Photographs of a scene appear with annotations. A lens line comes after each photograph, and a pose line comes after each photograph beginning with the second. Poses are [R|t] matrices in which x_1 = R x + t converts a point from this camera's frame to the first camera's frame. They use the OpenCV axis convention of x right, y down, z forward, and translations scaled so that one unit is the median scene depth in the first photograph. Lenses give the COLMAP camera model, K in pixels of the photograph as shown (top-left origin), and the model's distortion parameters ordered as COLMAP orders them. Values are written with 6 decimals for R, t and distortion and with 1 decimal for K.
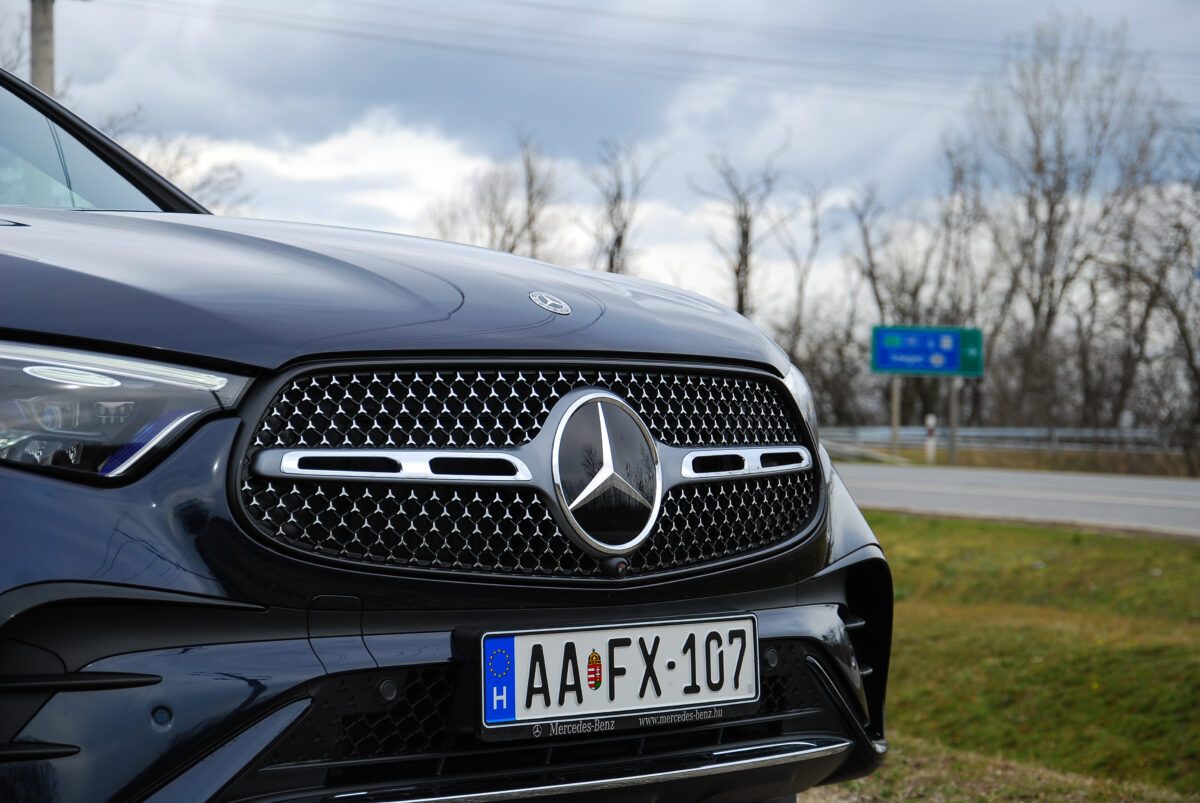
lens RADIAL K [[3392.3, 0, 600.0], [0, 3392.3, 401.5], [0, 0, 1]] dist [0.461876, 0.685040]
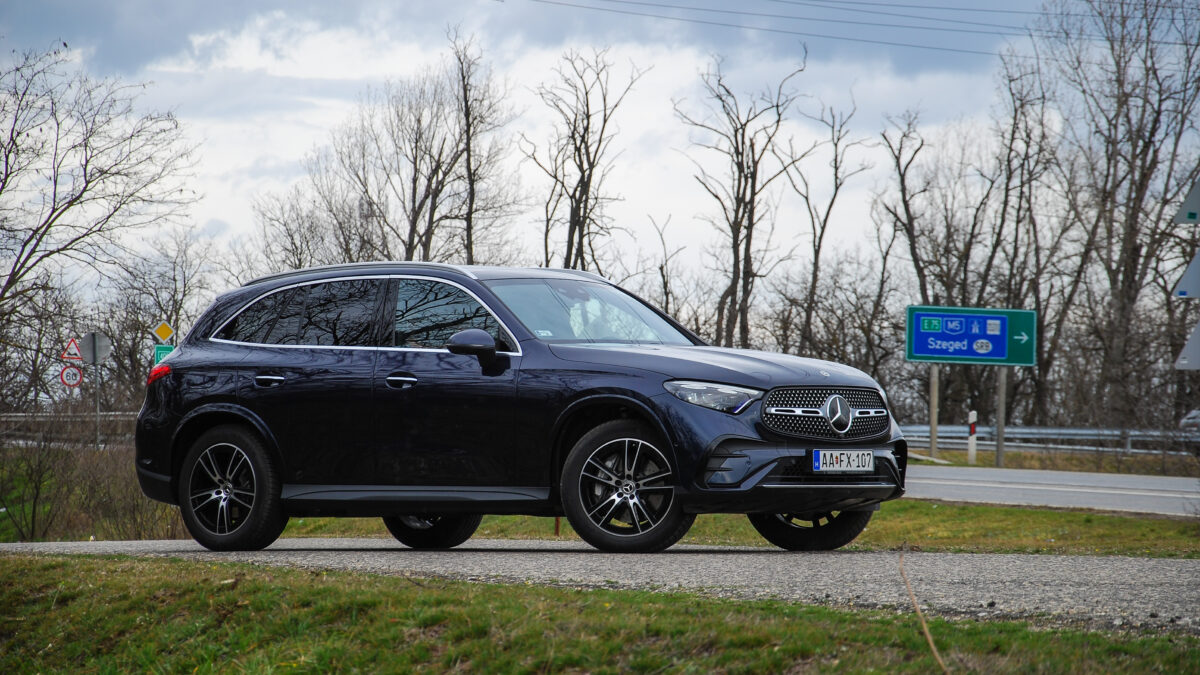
lens RADIAL K [[4963.9, 0, 600.0], [0, 4963.9, 337.5], [0, 0, 1]] dist [1.374020, 2.529955]
pose [[0.999784, 0.010665, 0.017822, -0.385051], [-0.010485, 0.999893, -0.010187, -0.007922], [-0.017929, 0.009997, 0.999789, -4.916290]]
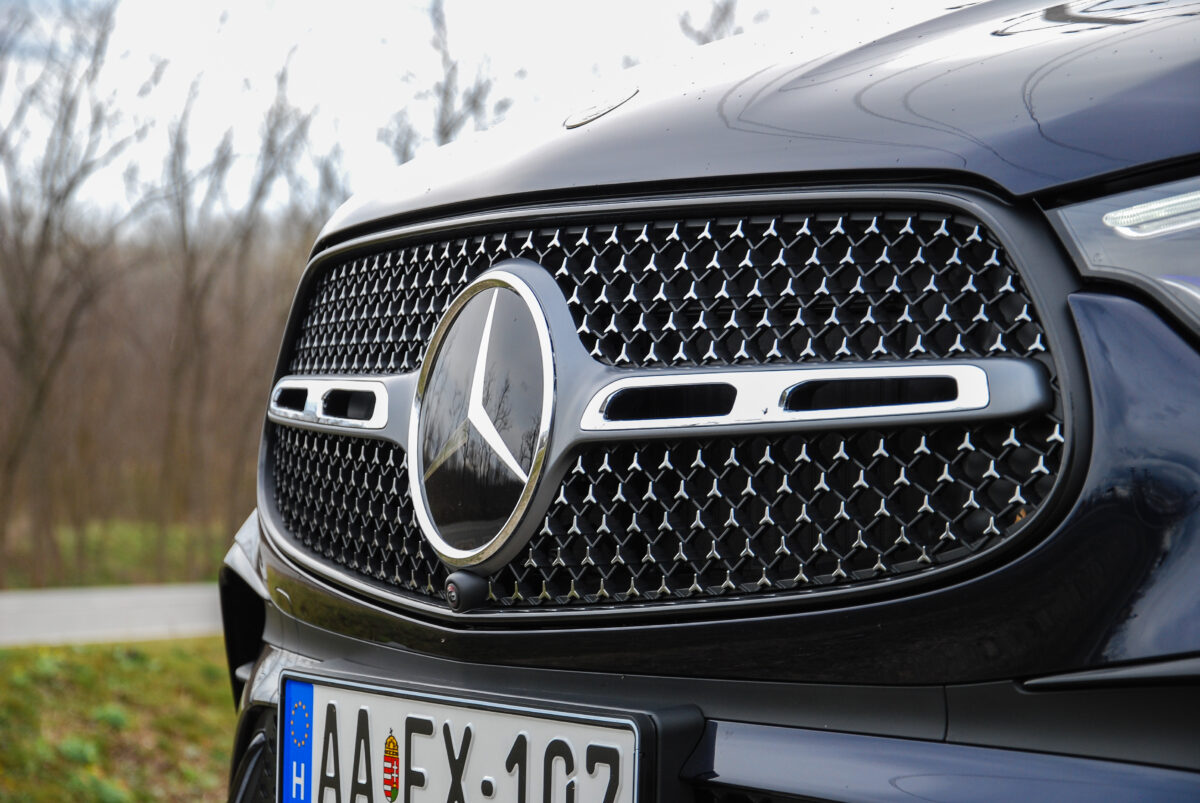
lens RADIAL K [[3458.3, 0, 600.0], [0, 3458.3, 401.5], [0, 0, 1]] dist [0.469537, 0.188283]
pose [[-0.311929, 0.008255, -0.950070, 0.495295], [0.020559, 0.999787, 0.001937, 0.016784], [0.949883, -0.018928, -0.312032, 1.125030]]
